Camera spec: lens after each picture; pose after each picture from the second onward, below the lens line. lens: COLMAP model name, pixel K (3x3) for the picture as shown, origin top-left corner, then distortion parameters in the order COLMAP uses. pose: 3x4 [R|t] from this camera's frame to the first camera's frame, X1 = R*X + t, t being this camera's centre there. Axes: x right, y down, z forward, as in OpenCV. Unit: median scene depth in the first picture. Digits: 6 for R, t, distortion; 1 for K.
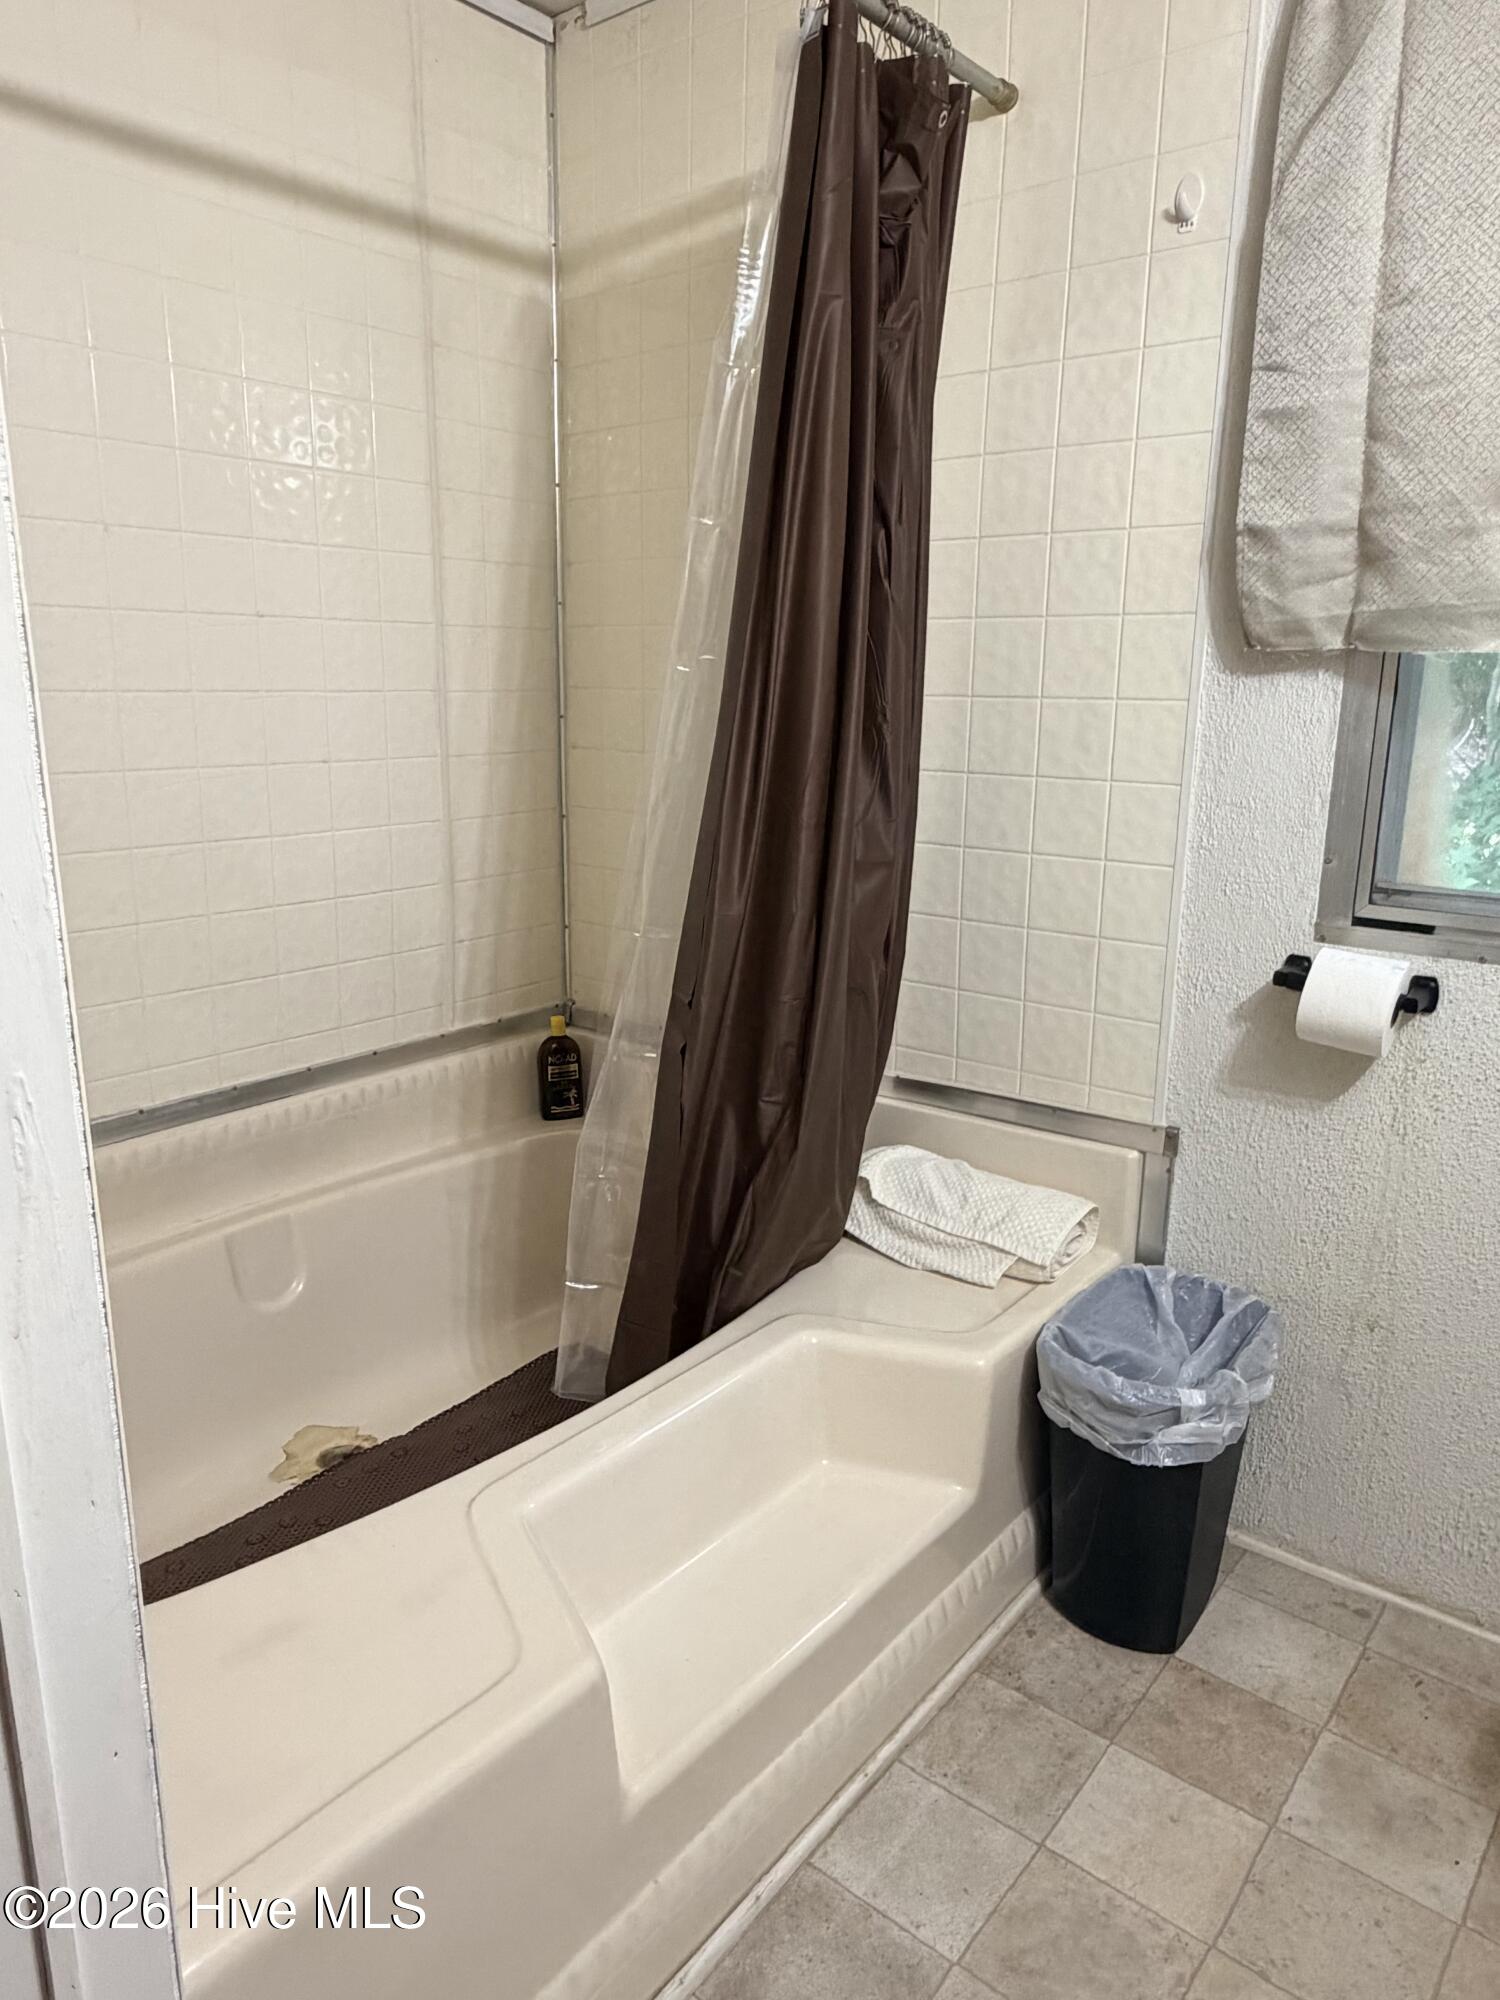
lens RADIAL K [[1327.8, 0, 744.2], [0, 1327.8, 998.2], [0, 0, 1]] dist [-0.001294, -0.000674]
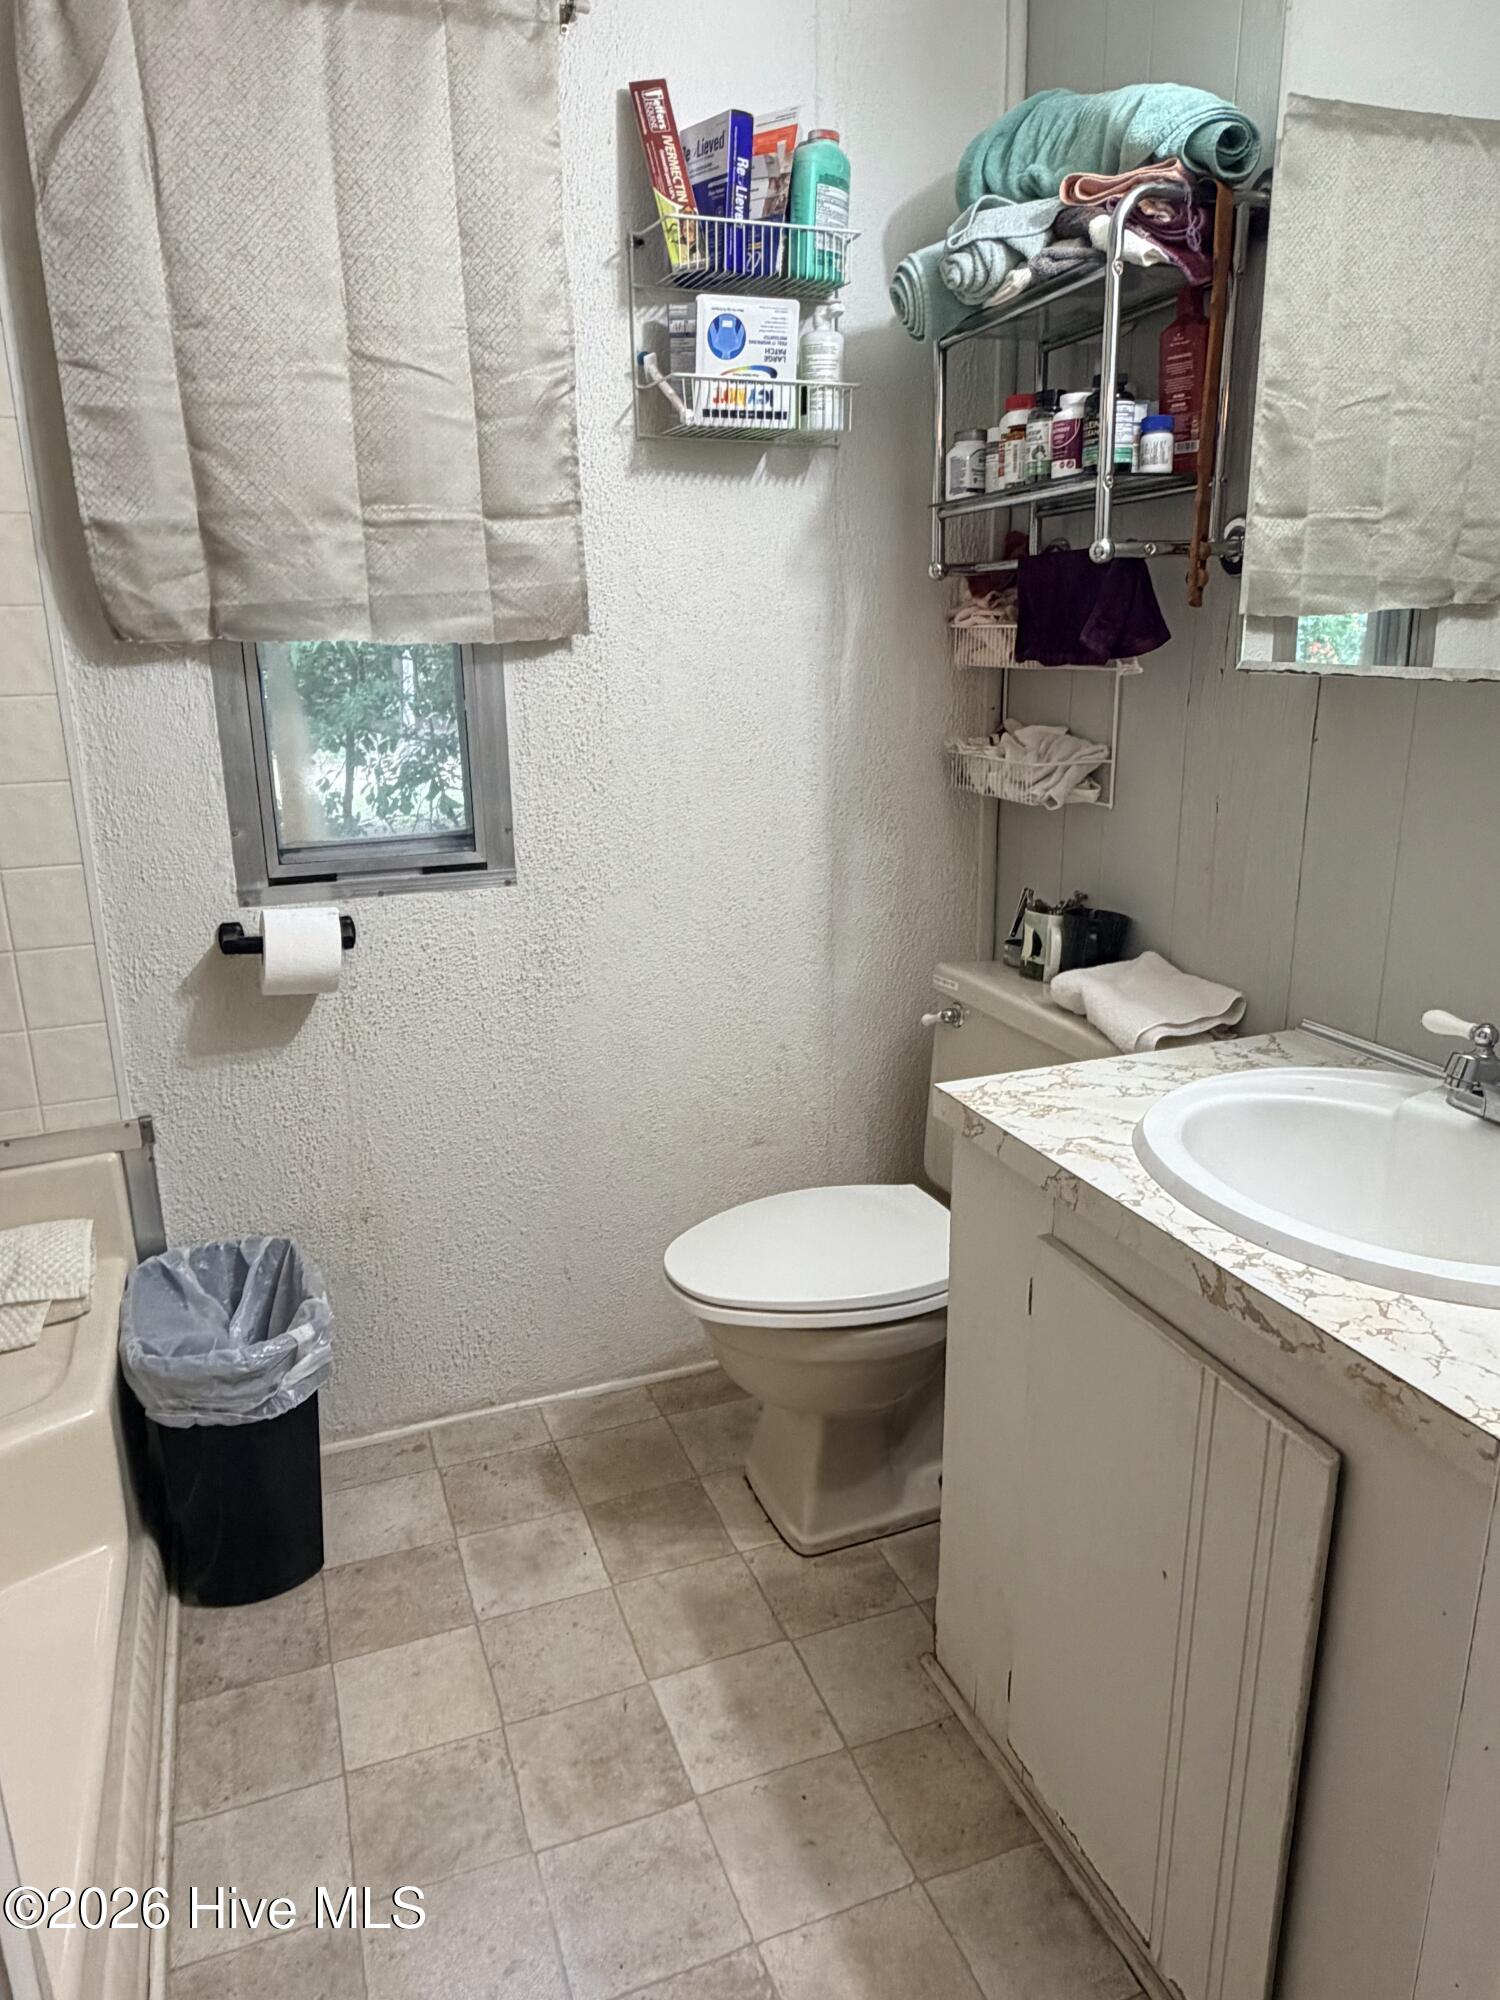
lens RADIAL K [[1327.8, 0, 743.8], [0, 1327.8, 1003.2], [0, 0, 1]] dist [-0.001294, -0.000674]
pose [[0.495845, -0.254913, 0.830155, -0.309560], [0.227221, 0.960727, 0.159290, -0.049676], [-0.838158, 0.109646, 0.534294, 0.081385]]
